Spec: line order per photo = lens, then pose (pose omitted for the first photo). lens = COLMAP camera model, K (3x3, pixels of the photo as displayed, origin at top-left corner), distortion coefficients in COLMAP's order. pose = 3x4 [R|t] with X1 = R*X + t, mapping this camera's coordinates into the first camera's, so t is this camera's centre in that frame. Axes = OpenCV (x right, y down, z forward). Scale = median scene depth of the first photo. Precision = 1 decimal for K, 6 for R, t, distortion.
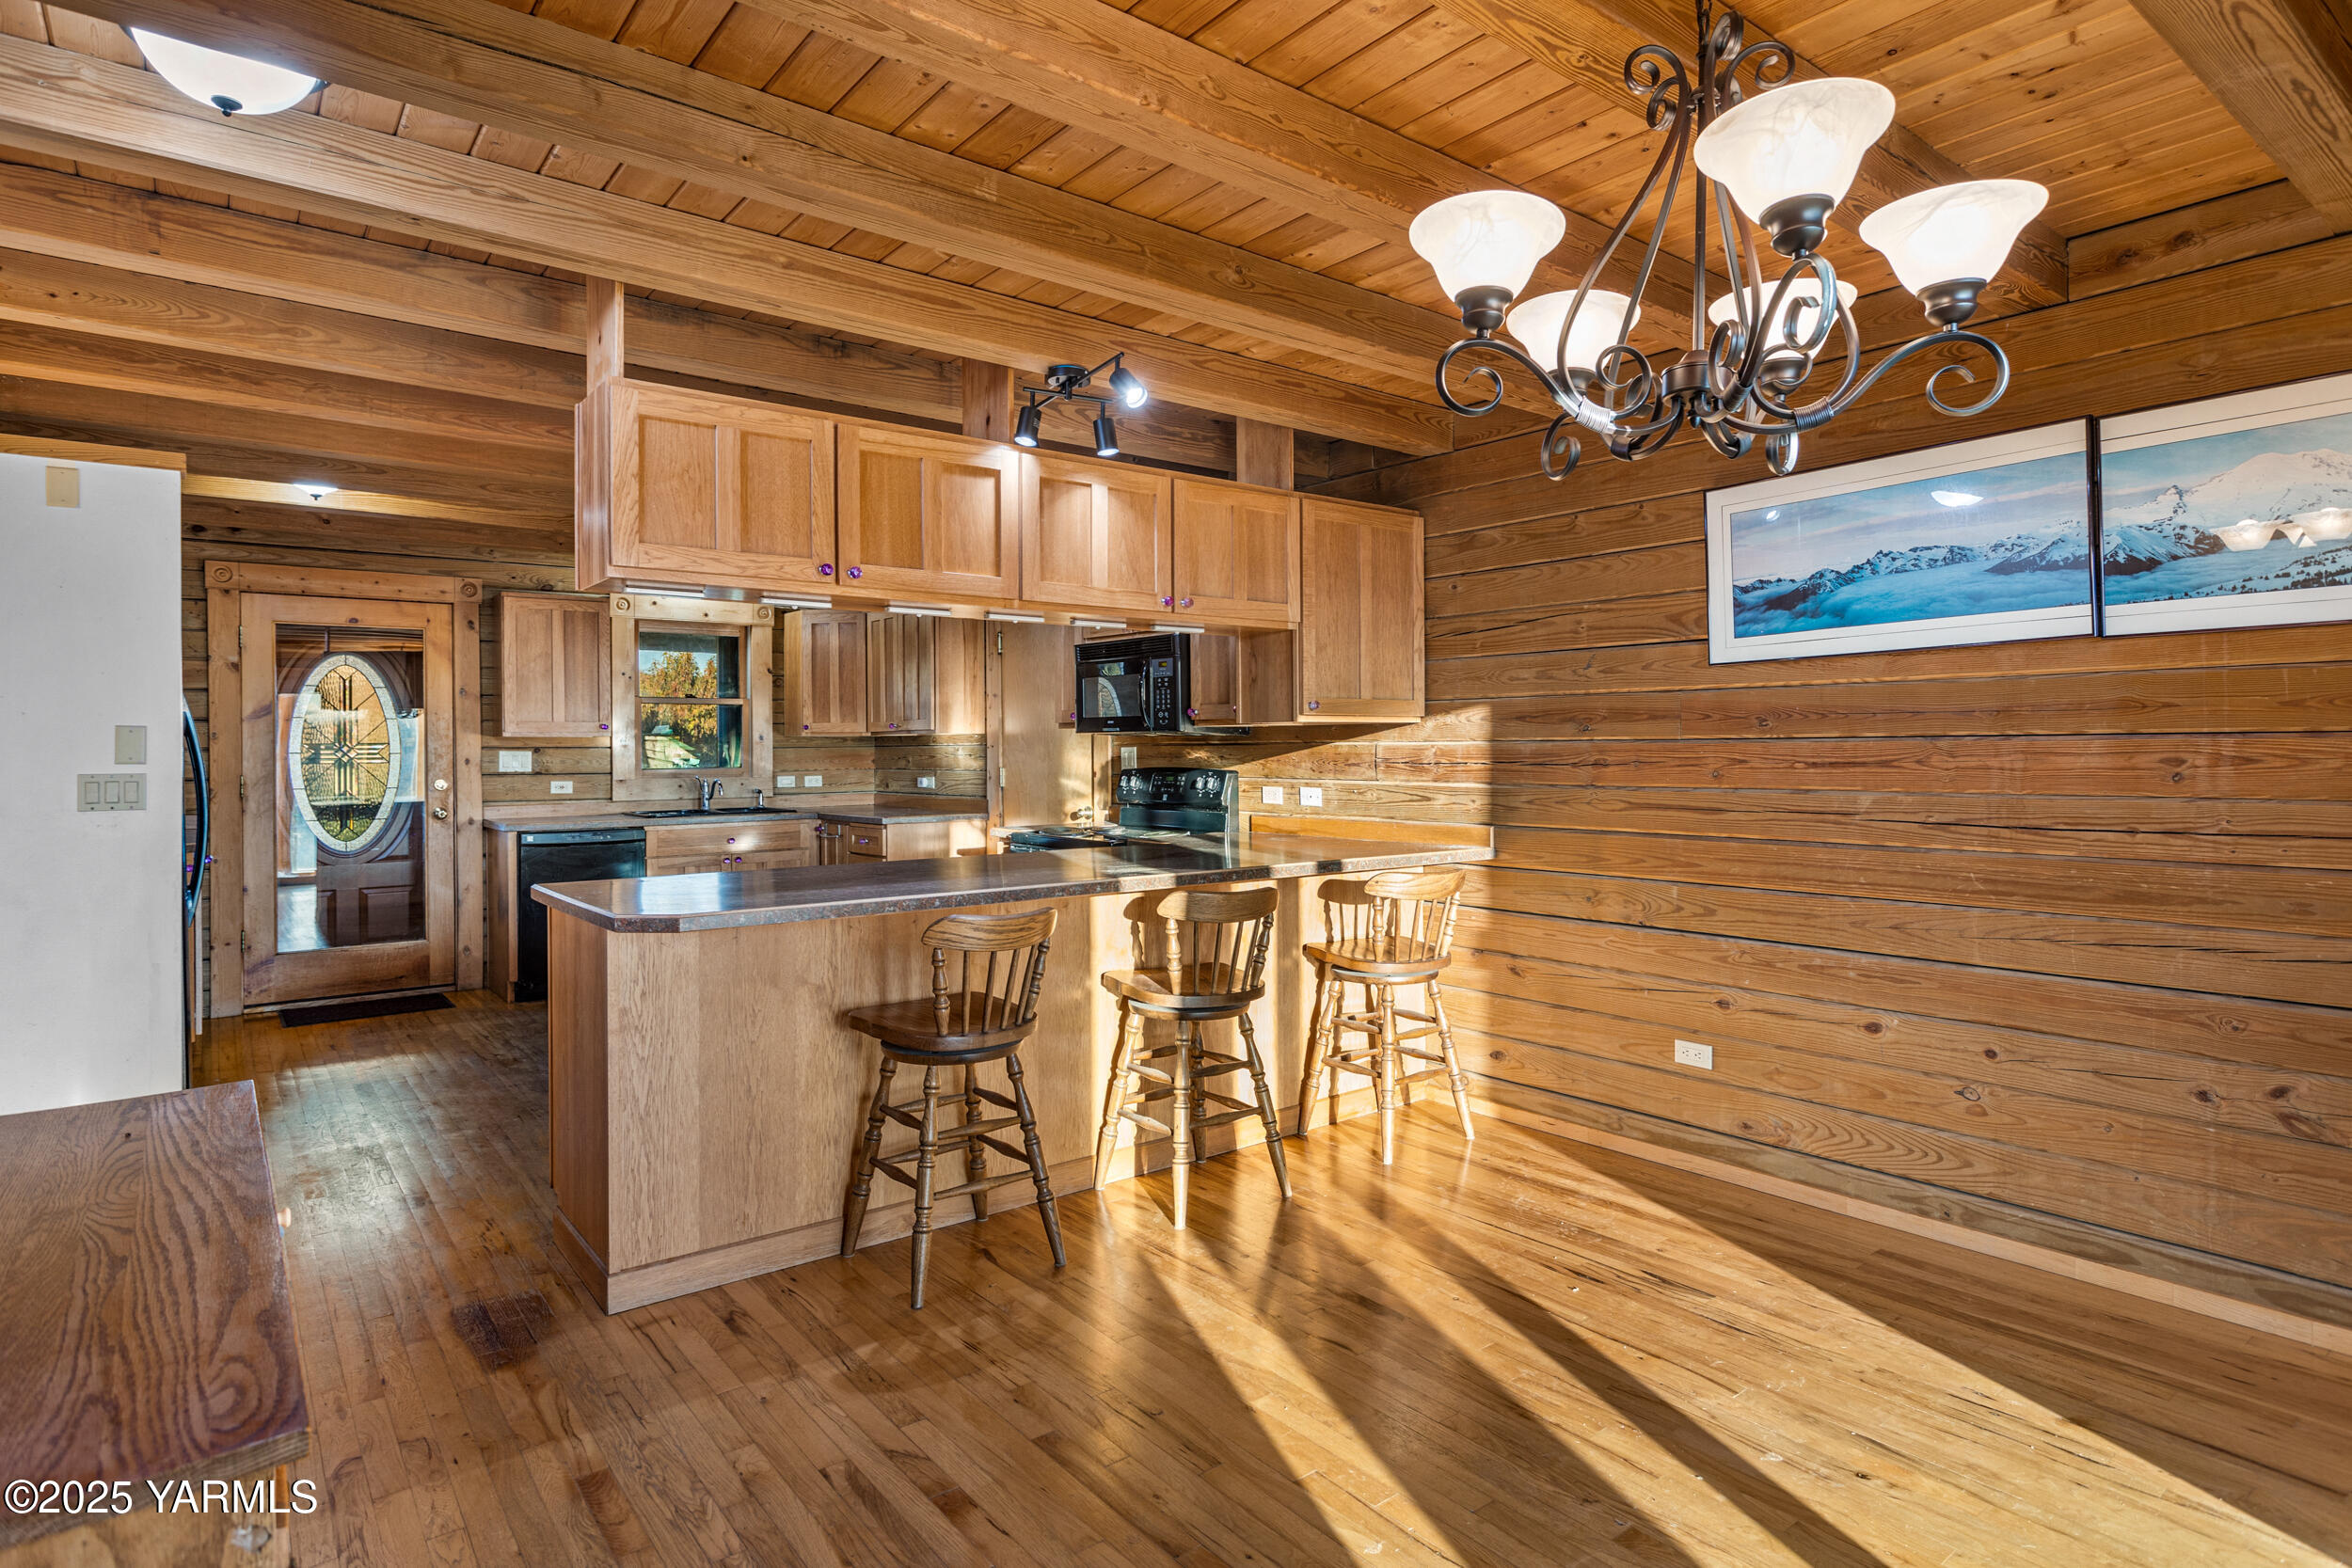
lens RADIAL K [[1244.3, 0, 1163.3], [0, 1244.3, 770.1], [0, 0, 1]] dist [0.000424, 0.000143]
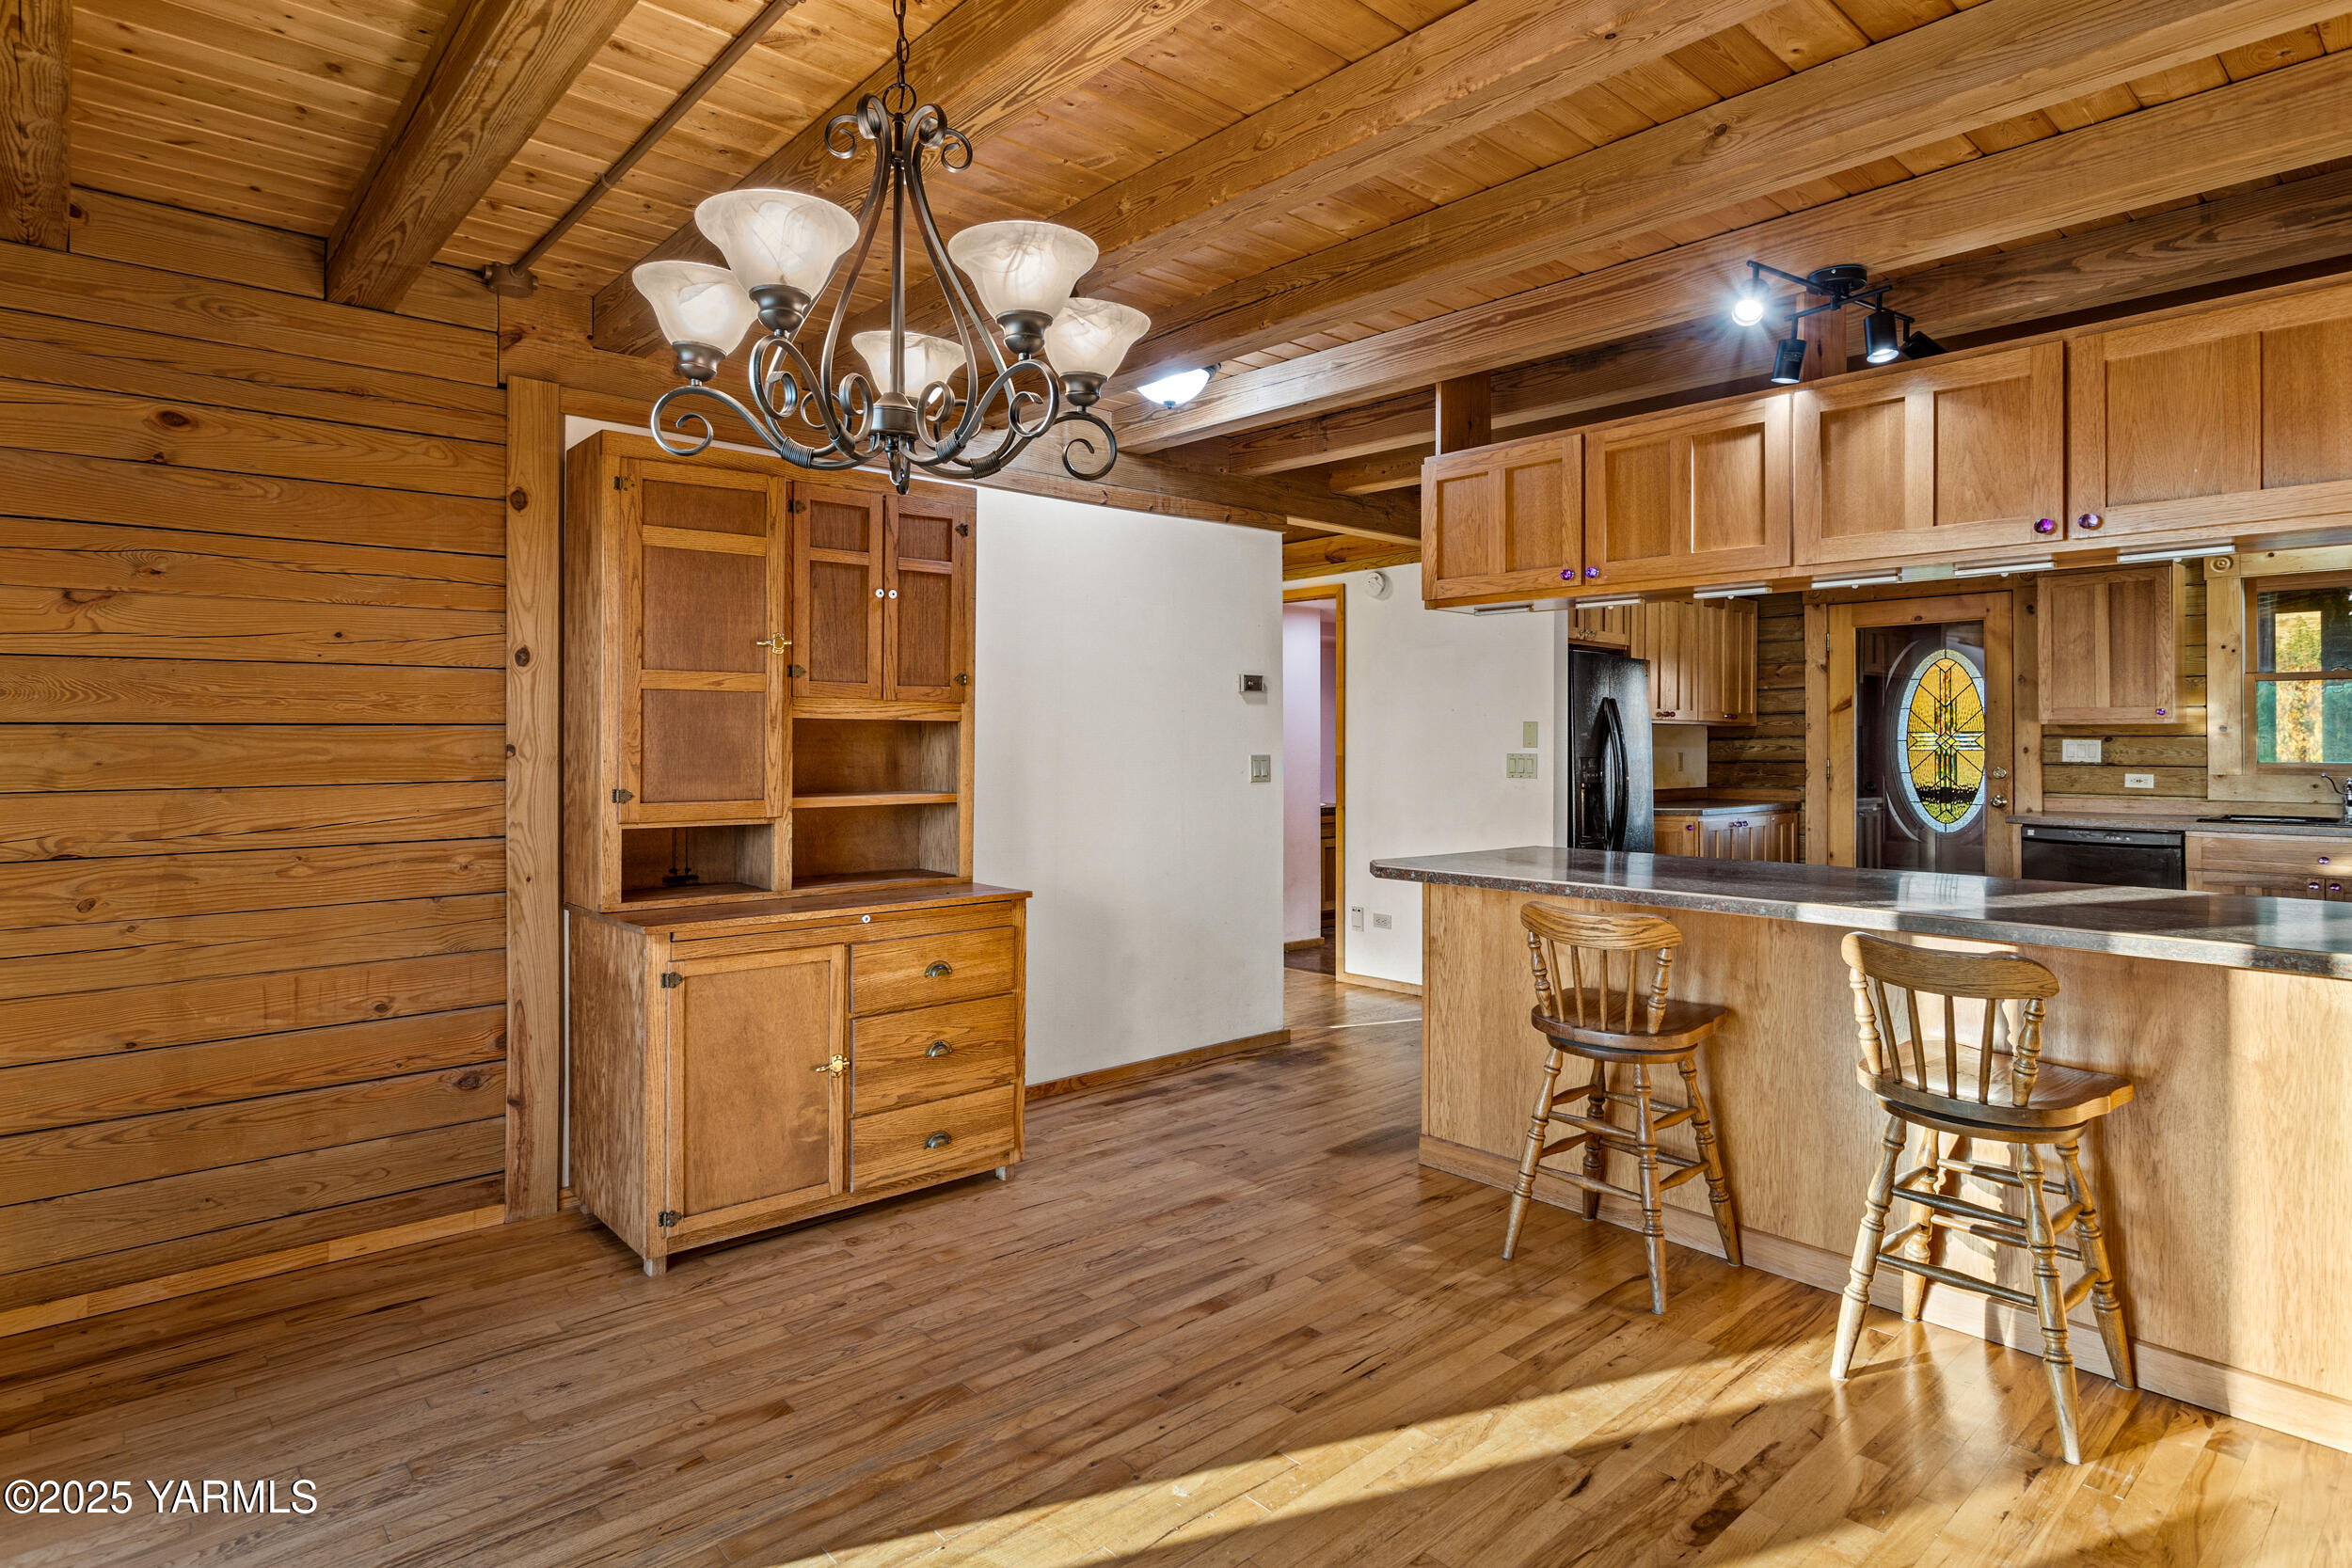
lens RADIAL K [[1211.4, 0, 1163.7], [0, 1211.4, 762.0], [0, 0, 1]] dist [-0.014183, 0.004640]
pose [[0.083169, 0.024271, -0.996240, 0.662588], [-0.018085, 0.999575, 0.022843, -0.013972], [0.996371, 0.016117, 0.083573, 0.497551]]
